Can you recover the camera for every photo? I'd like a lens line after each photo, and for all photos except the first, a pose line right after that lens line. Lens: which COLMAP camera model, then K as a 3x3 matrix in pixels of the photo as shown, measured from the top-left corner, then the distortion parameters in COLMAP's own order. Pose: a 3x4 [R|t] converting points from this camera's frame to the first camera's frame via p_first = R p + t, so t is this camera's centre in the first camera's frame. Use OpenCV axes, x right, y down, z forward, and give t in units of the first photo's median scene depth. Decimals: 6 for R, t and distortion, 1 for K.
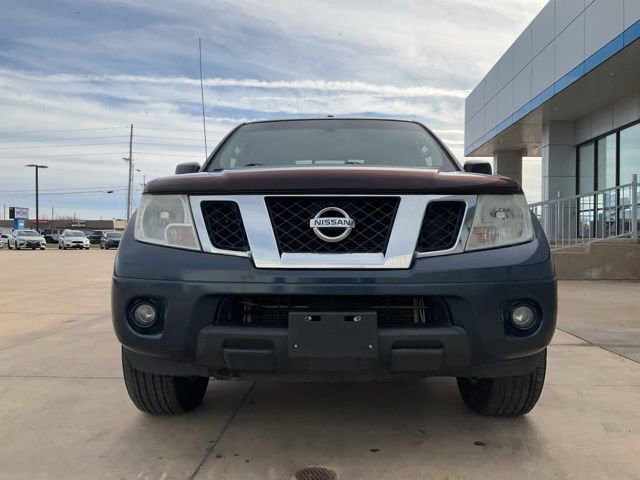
lens RADIAL K [[527.8, 0, 318.1], [0, 527.8, 239.7], [0, 0, 1]] dist [0.069951, -0.130419]
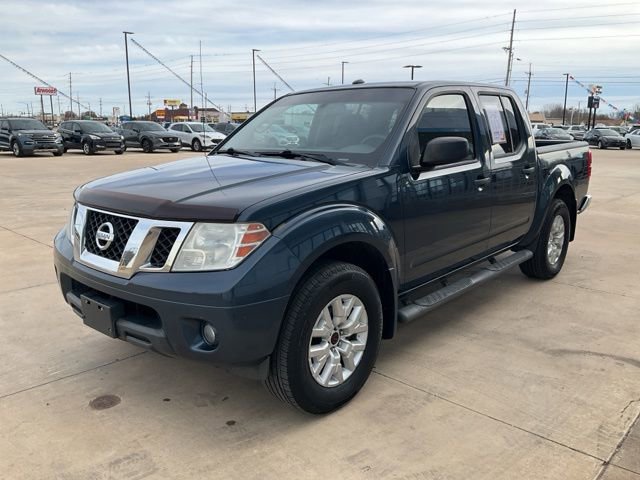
lens RADIAL K [[527.8, 0, 318.1], [0, 527.8, 239.7], [0, 0, 1]] dist [0.069951, -0.130419]
pose [[0.762001, 0.133921, -0.633576, 1.230167], [-0.002682, 0.979027, 0.203714, -0.280676], [0.647570, -0.153531, 0.746379, 0.320290]]
